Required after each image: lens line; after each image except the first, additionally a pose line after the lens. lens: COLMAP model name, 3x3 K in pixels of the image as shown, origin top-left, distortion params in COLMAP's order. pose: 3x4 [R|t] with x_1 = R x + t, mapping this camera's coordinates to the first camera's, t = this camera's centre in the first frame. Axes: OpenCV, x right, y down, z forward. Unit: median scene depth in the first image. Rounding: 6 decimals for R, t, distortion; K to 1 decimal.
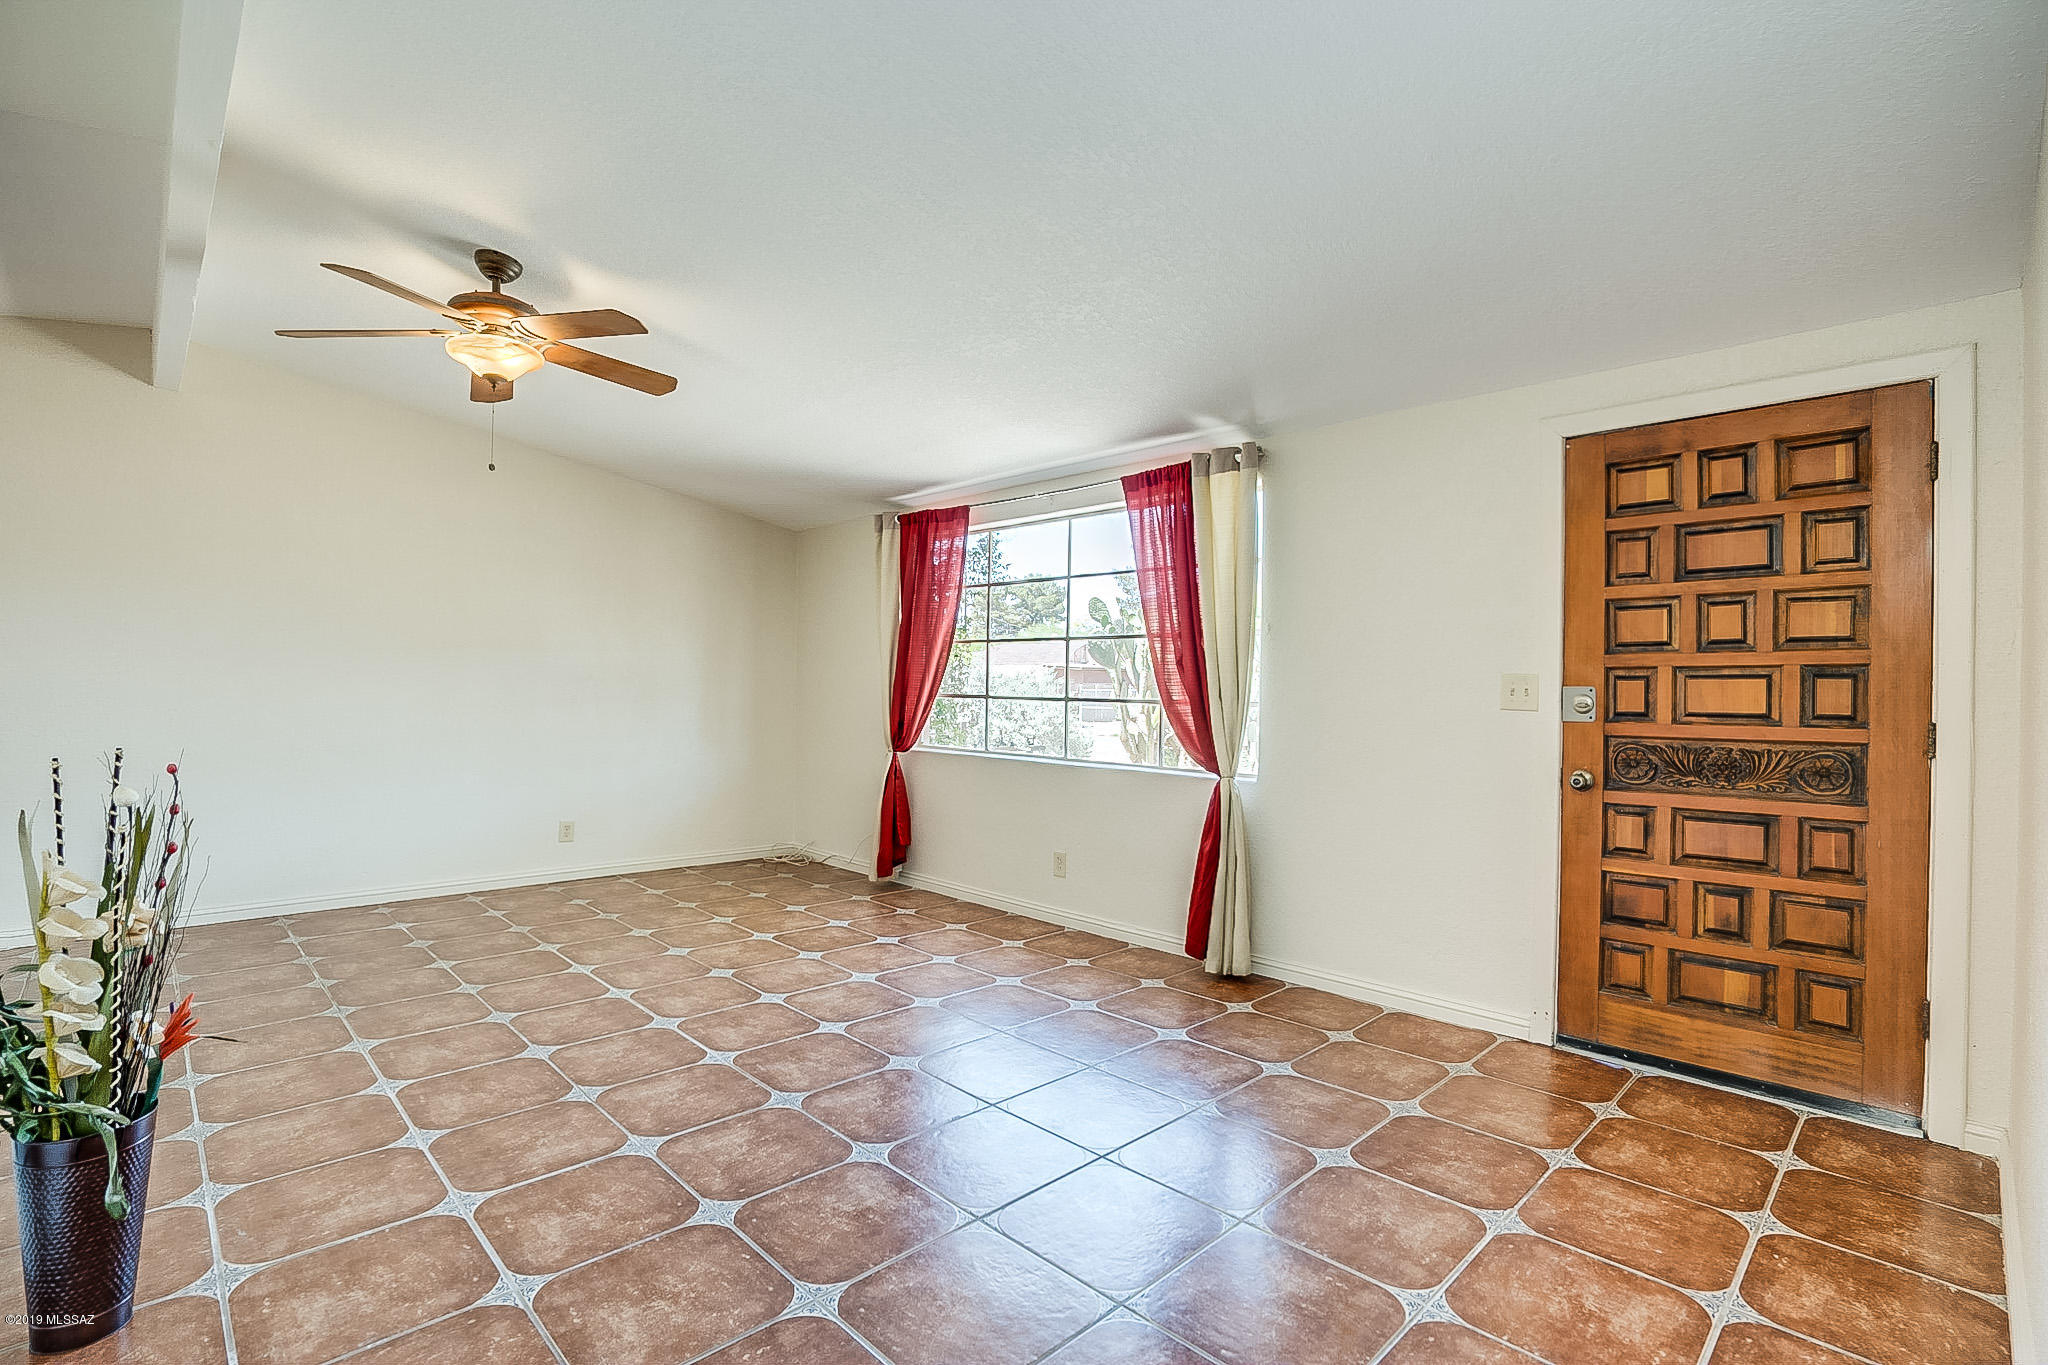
lens RADIAL K [[941.3, 0, 1070.0], [0, 941.3, 684.5], [0, 0, 1]] dist [-0.052270, 0.012239]
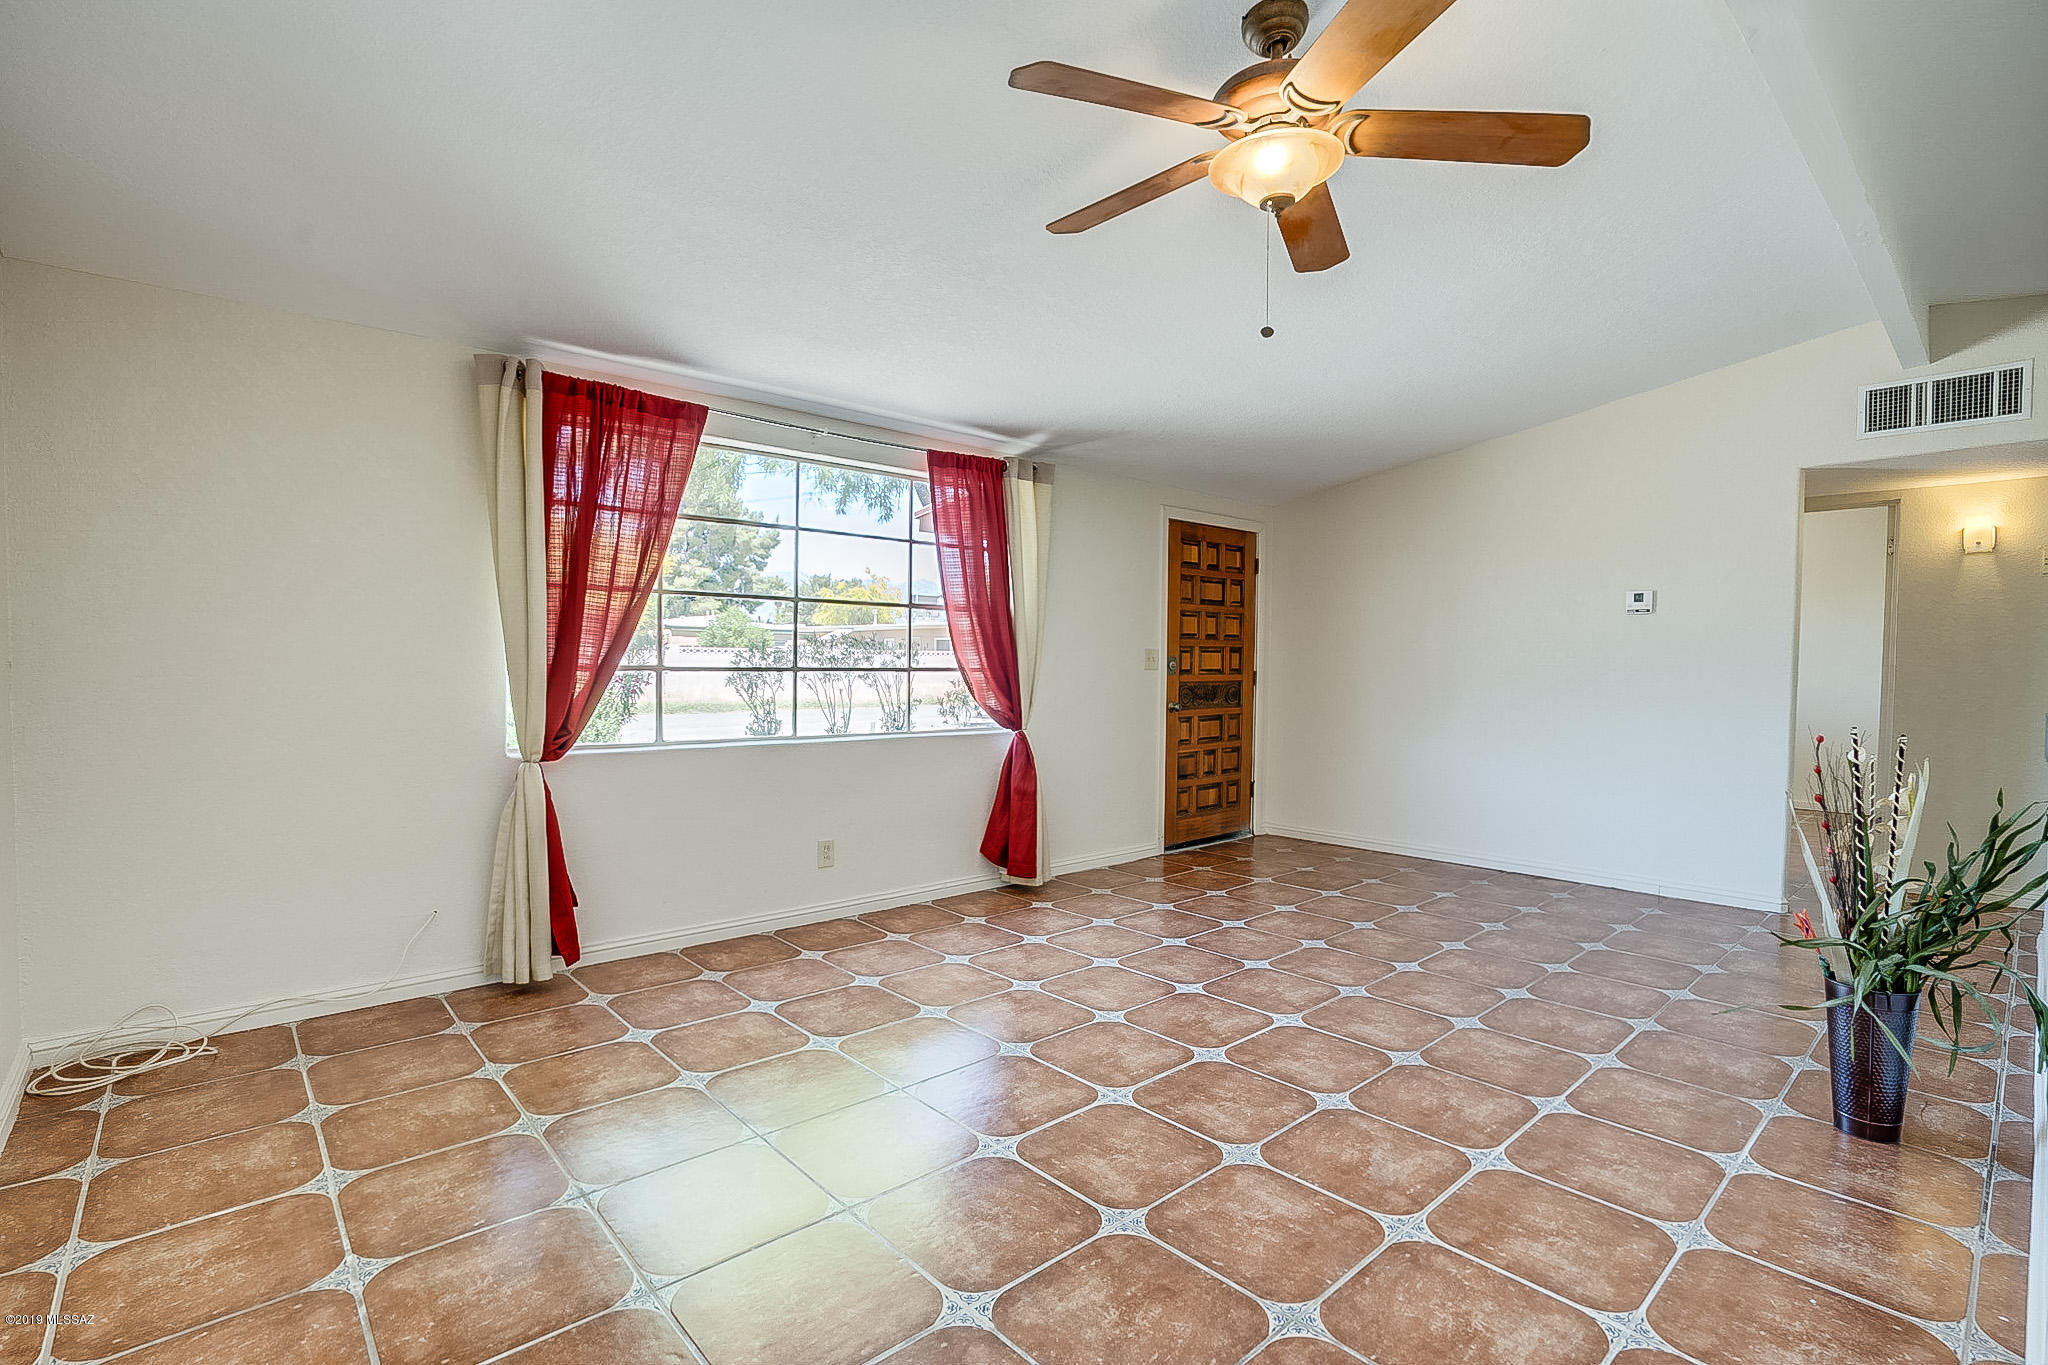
lens RADIAL K [[956.2, 0, 1008.4], [0, 956.2, 687.2], [0, 0, 1]] dist [-0.050517, 0.019042]
pose [[0.079160, -0.043558, 0.995910, -1.466874], [-0.017244, 0.998836, 0.045057, -0.017373], [-0.996713, -0.020740, 0.078317, 1.249938]]
